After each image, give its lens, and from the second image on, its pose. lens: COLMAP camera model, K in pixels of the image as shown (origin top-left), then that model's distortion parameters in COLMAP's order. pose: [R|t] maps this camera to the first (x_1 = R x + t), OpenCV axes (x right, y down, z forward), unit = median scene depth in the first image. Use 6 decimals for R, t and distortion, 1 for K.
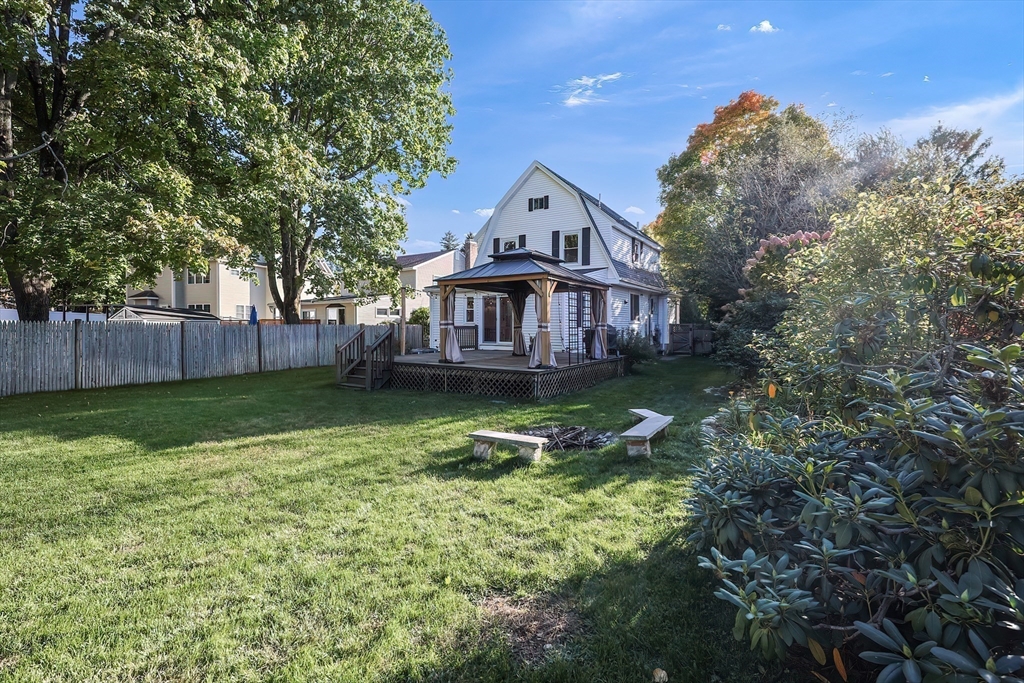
lens RADIAL K [[439.7, 0, 512.2], [0, 439.7, 337.3], [0, 0, 1]] dist [-0.003792, -0.000367]
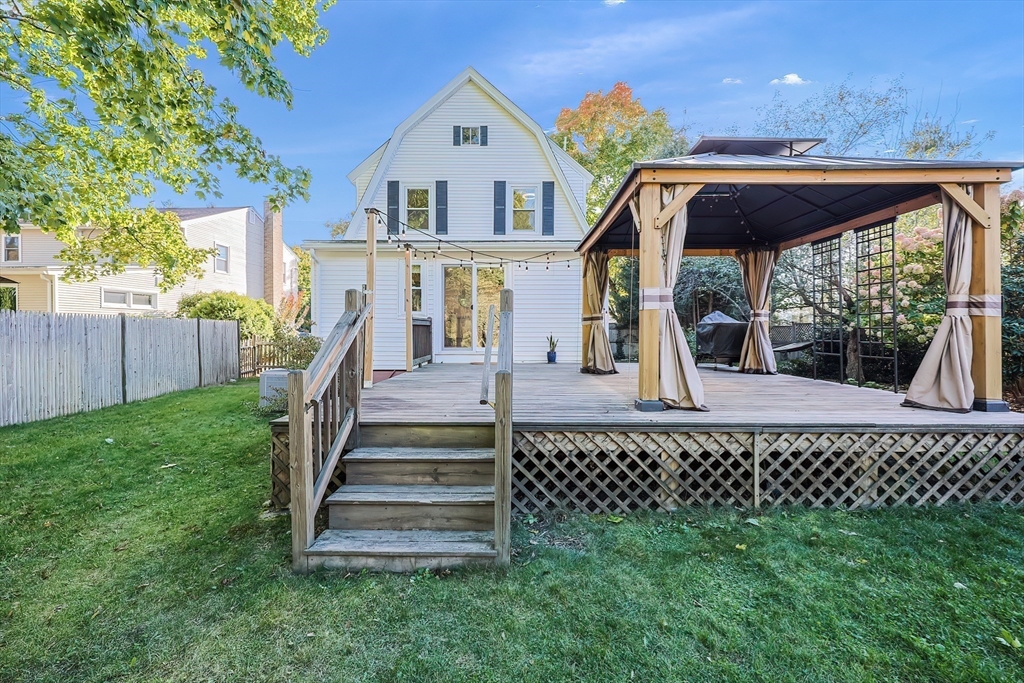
lens RADIAL K [[439.7, 0, 511.6], [0, 439.7, 339.0], [0, 0, 1]] dist [-0.003792, -0.000367]
pose [[0.851072, -0.007931, 0.524989, -0.230968], [0.012287, 0.999913, -0.004814, 0.001718], [-0.524905, 0.010548, 0.851096, 0.412903]]
